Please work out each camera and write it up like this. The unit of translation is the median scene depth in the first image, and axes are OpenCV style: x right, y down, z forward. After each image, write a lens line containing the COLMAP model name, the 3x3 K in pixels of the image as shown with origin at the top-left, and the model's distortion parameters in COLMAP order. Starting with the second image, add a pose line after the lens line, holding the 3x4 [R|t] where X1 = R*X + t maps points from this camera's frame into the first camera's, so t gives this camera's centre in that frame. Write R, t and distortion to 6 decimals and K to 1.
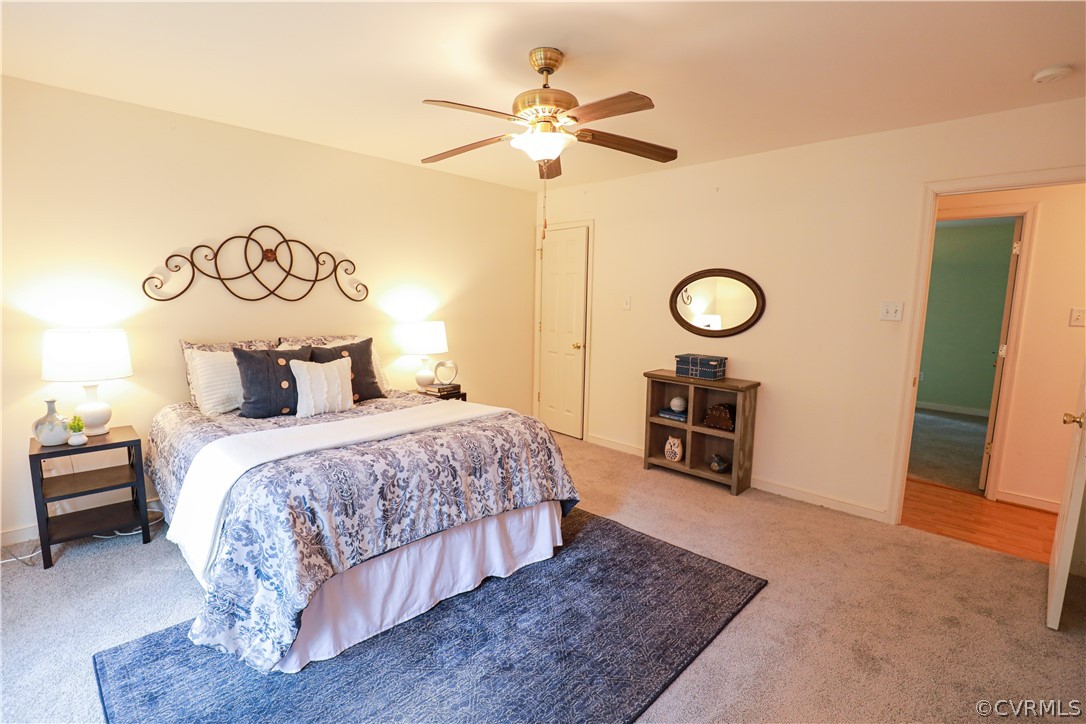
lens RADIAL K [[497.9, 0, 547.3], [0, 497.9, 368.2], [0, 0, 1]] dist [-0.038269, 0.007096]
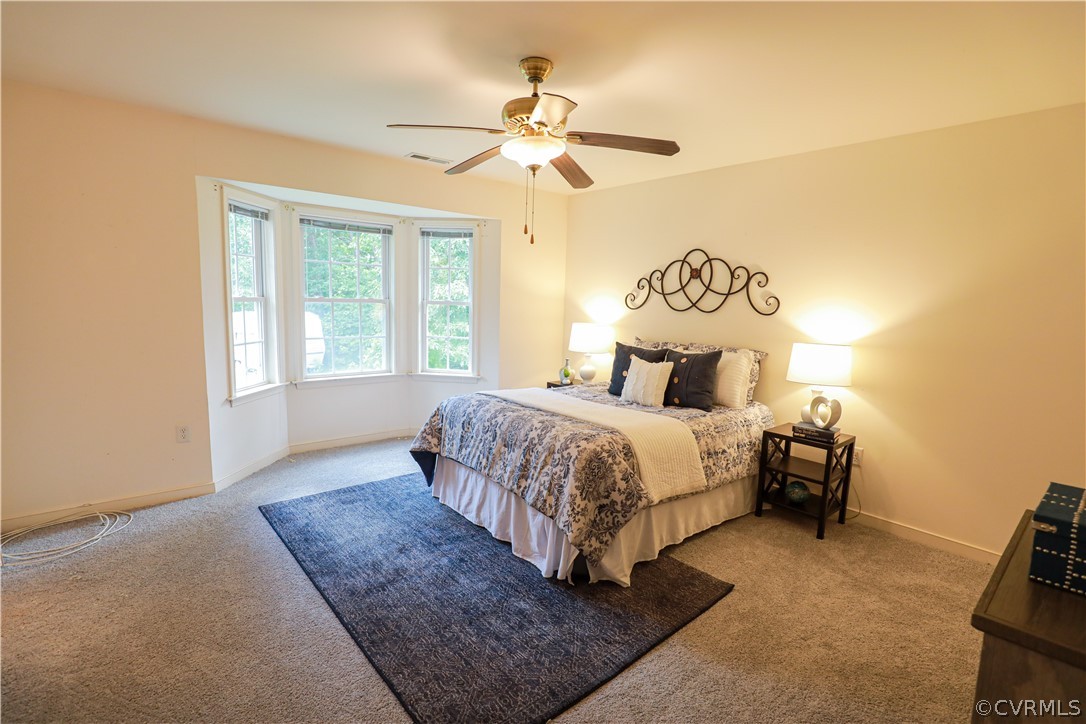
lens RADIAL K [[497.9, 0, 535.0], [0, 497.9, 368.5], [0, 0, 1]] dist [-0.038269, 0.007096]
pose [[-0.090462, 0.113873, -0.989368, 0.695283], [-0.169393, 0.977206, 0.127961, -0.095300], [0.981388, 0.179167, -0.069110, 0.760448]]
